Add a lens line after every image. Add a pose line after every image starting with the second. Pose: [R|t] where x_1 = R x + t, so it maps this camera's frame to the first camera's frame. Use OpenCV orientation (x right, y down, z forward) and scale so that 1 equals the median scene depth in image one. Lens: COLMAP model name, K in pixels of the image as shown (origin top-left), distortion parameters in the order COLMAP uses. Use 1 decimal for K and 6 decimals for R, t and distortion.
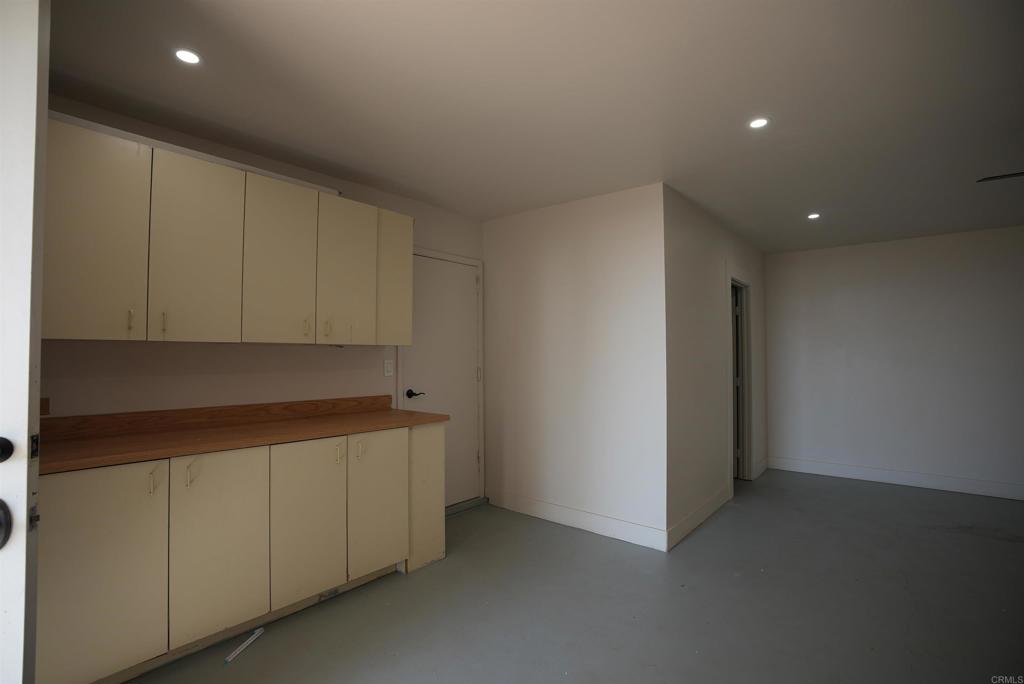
lens RADIAL K [[472.6, 0, 508.5], [0, 472.6, 344.0], [0, 0, 1]] dist [-0.074358, 0.029333]
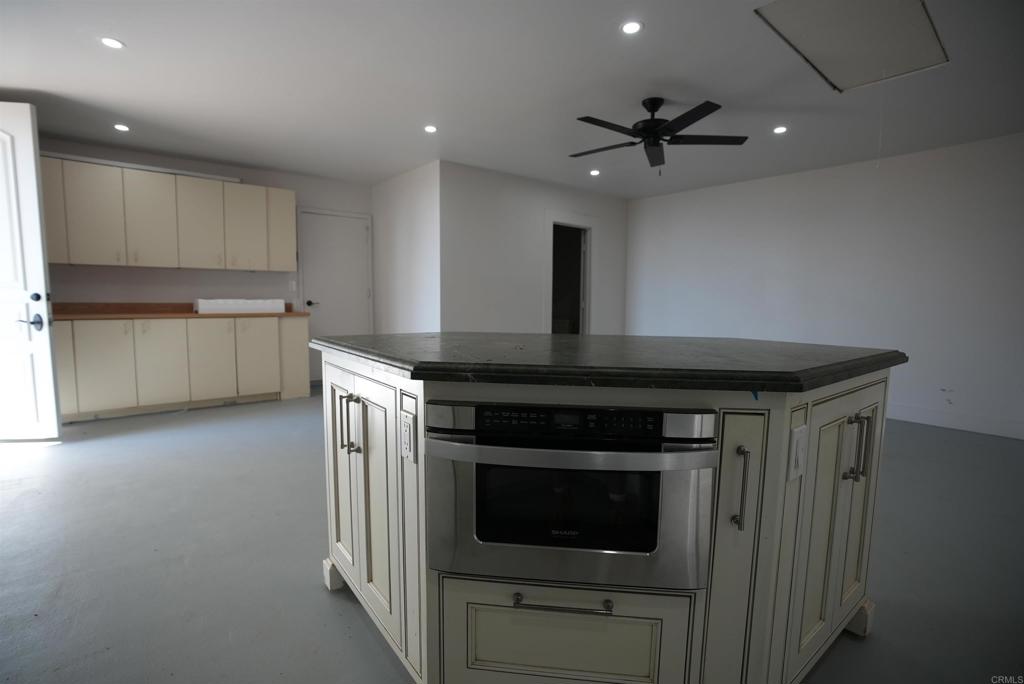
lens RADIAL K [[466.4, 0, 513.7], [0, 466.4, 343.7], [0, 0, 1]] dist [-0.070644, 0.027878]
pose [[0.978663, 0.034262, -0.202597, 1.004798], [-0.009278, 0.992363, 0.123004, 0.056487], [0.205264, -0.118499, 0.971506, -0.494864]]
